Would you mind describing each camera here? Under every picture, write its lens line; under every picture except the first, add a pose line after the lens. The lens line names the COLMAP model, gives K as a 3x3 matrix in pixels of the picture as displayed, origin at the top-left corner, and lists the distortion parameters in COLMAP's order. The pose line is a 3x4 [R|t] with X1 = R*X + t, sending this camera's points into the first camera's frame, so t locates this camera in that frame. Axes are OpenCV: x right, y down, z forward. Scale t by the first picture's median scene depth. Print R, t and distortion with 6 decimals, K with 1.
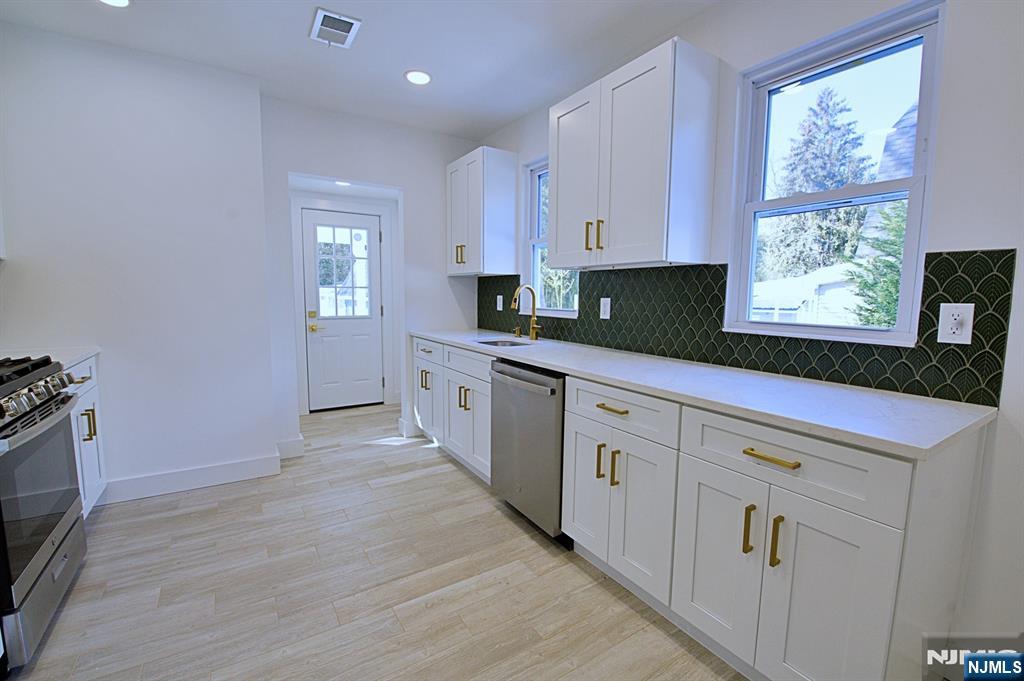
lens RADIAL K [[442.1, 0, 508.7], [0, 442.1, 339.5], [0, 0, 1]] dist [-0.002838, -0.008520]
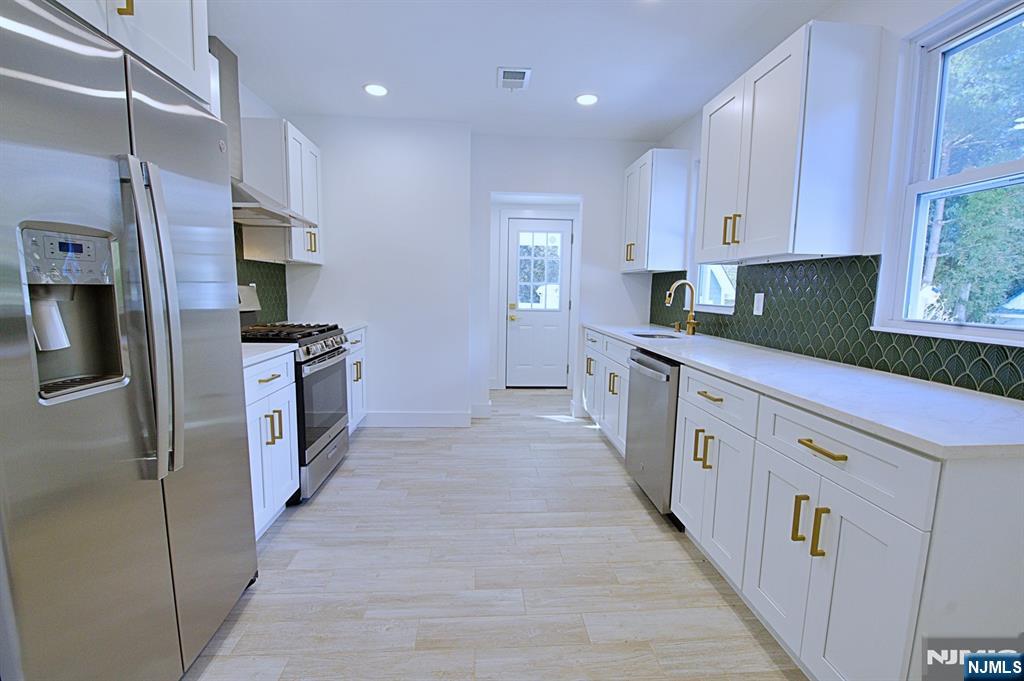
lens RADIAL K [[442.1, 0, 508.7], [0, 442.1, 339.5], [0, 0, 1]] dist [-0.002838, -0.008520]
pose [[0.879117, 0.058779, -0.472967, 0.234960], [-0.057387, 0.998201, 0.017387, 0.024358], [0.473138, 0.011857, 0.880908, -0.118783]]
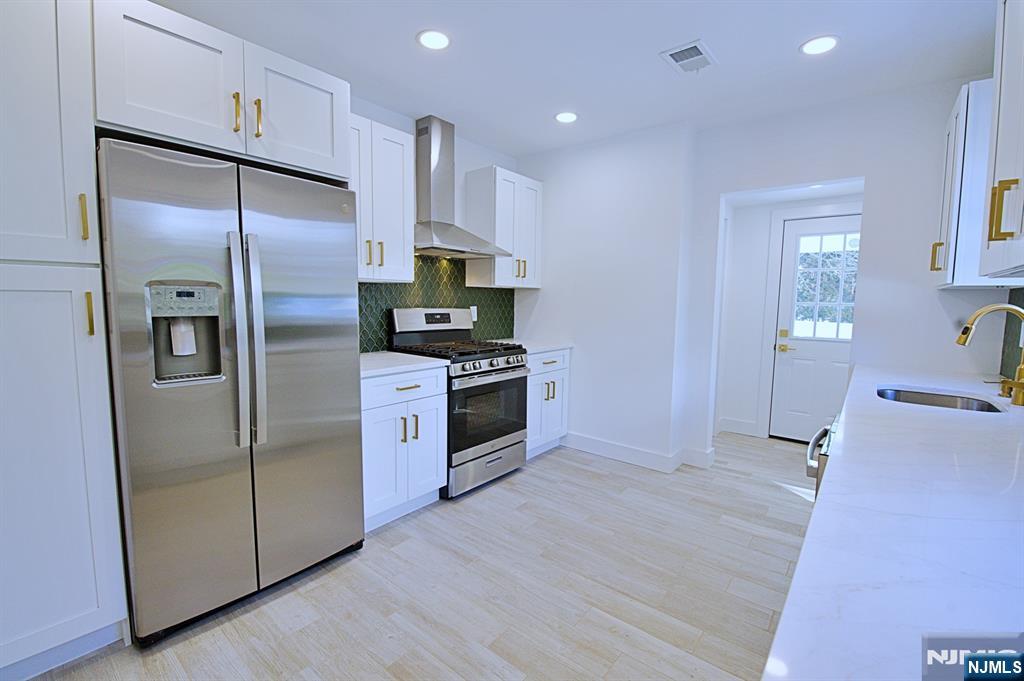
lens RADIAL K [[442.1, 0, 508.7], [0, 442.1, 339.5], [0, 0, 1]] dist [-0.002838, -0.008520]
pose [[0.316526, 0.080979, -0.945121, 0.487166], [-0.109213, 0.992835, 0.048491, -0.050679], [0.942276, 0.087871, 0.323102, 0.313138]]
